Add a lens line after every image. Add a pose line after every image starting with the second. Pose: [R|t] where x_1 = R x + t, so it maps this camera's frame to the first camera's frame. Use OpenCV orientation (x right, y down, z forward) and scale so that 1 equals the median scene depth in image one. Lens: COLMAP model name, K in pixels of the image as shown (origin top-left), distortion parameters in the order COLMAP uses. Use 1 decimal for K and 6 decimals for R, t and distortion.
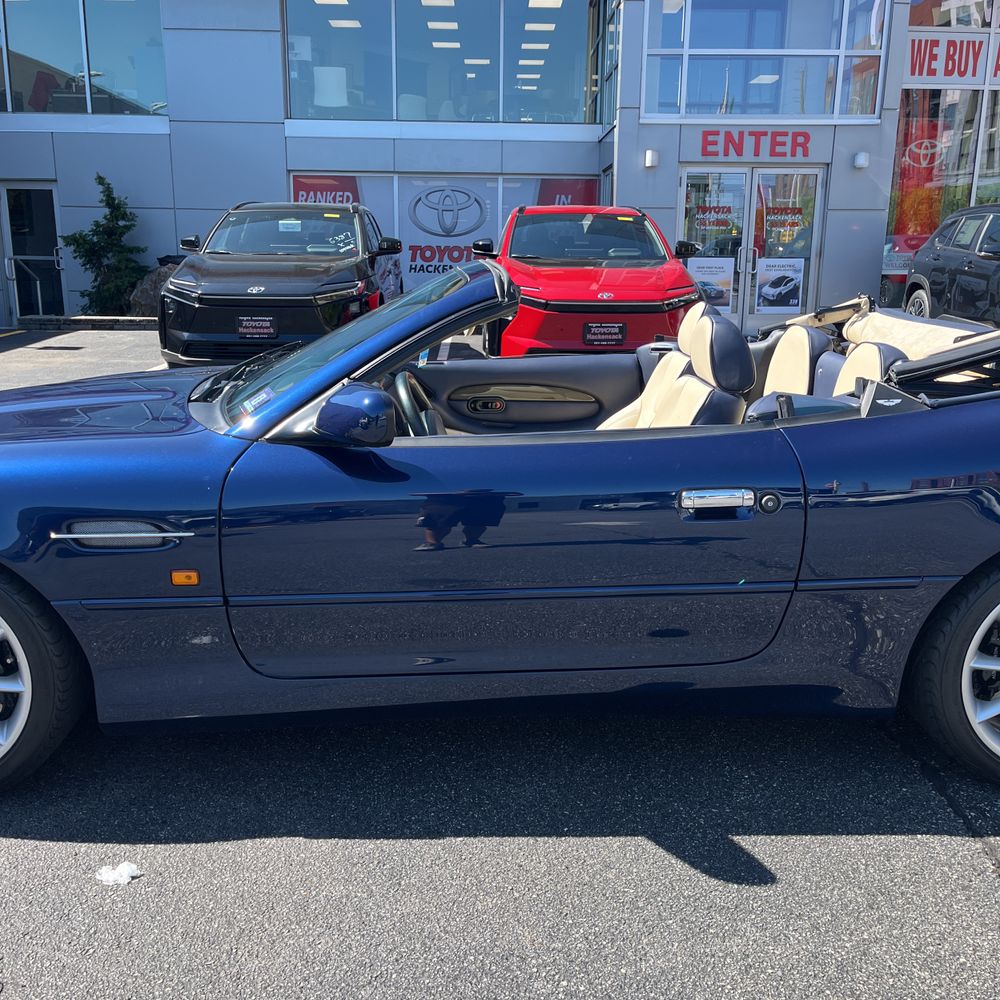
lens RADIAL K [[1015.7, 0, 505.9], [0, 1015.7, 515.0], [0, 0, 1]] dist [0.024945, 0.000000]
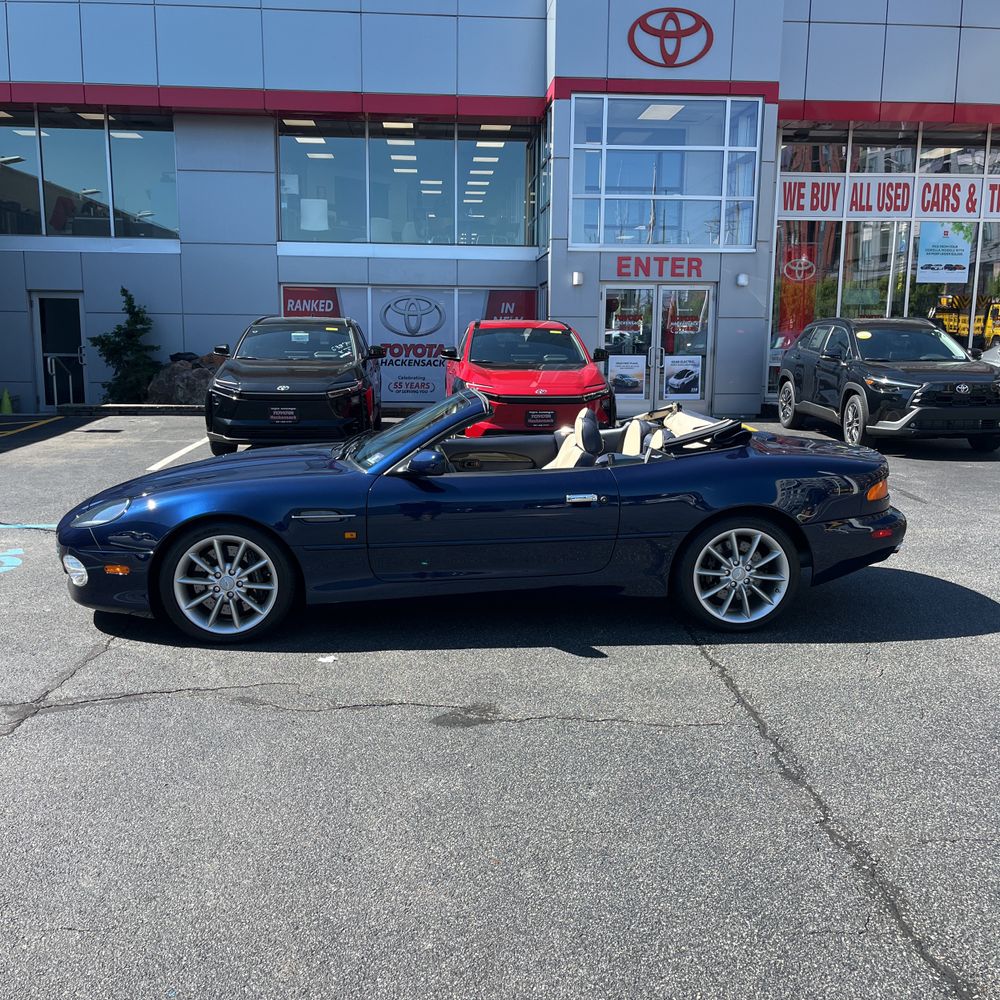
lens RADIAL K [[1015.7, 0, 509.3], [0, 1015.7, 529.6], [0, 0, 1]] dist [0.024945, 0.000000]
pose [[0.998382, -0.012173, 0.055547, -0.015672], [0.015501, 0.998084, -0.059893, 0.034771], [-0.054712, 0.060657, 0.996658, -0.234852]]
